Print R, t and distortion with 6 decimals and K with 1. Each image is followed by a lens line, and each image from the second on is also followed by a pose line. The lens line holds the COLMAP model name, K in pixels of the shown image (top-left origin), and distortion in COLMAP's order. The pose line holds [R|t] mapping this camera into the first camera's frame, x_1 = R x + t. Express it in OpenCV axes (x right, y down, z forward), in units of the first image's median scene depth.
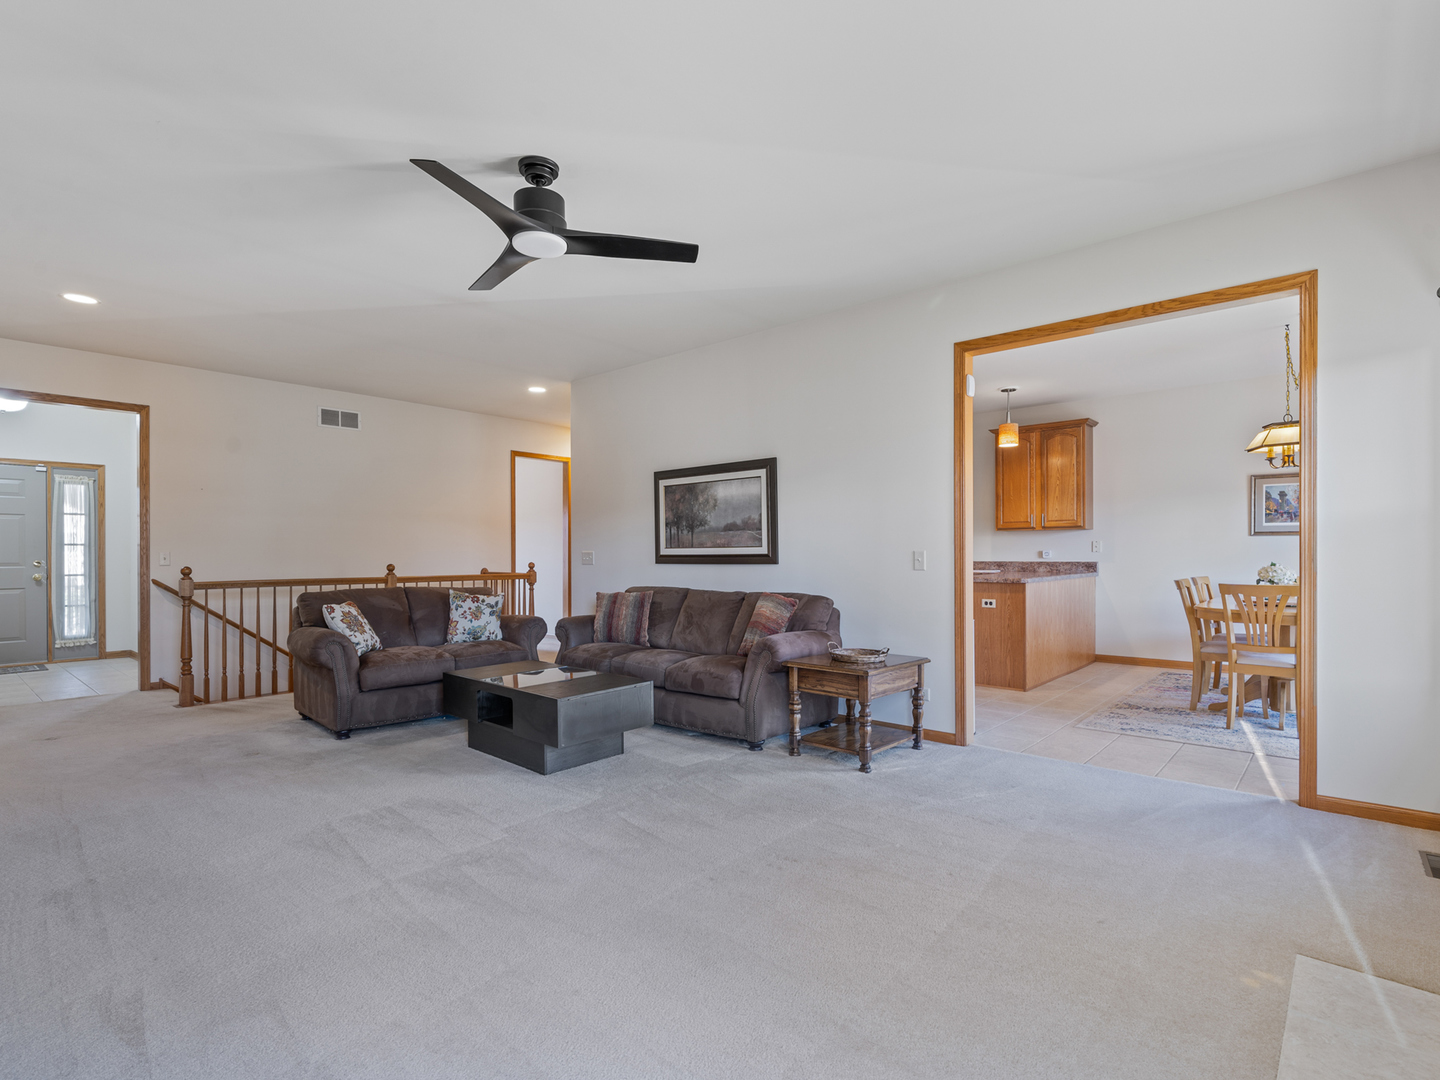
lens RADIAL K [[731.6, 0, 720.0], [0, 731.6, 540.0], [0, 0, 1]] dist [0.002363, 0.000301]
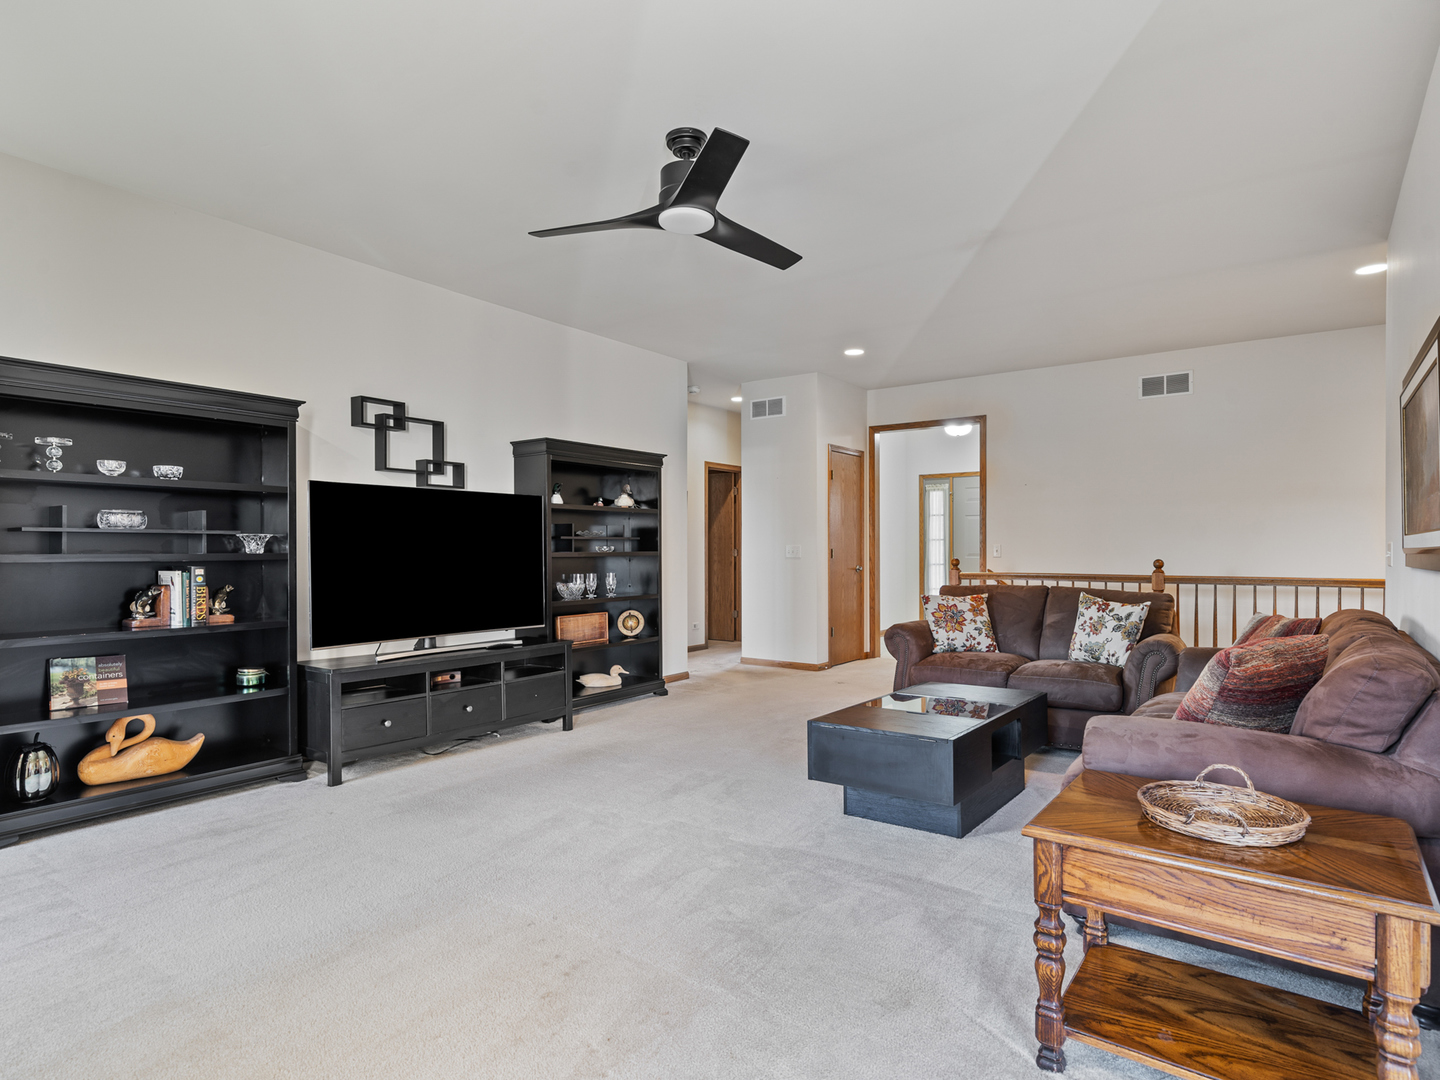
lens RADIAL K [[792.9, 0, 720.0], [0, 792.9, 540.0], [0, 0, 1]] dist [-0.001569, -0.000196]
pose [[0.090655, -0.007014, -0.995858, 0.441837], [0.017490, 0.999832, -0.005450, 0.009761], [0.995729, -0.016924, 0.090763, 0.538435]]
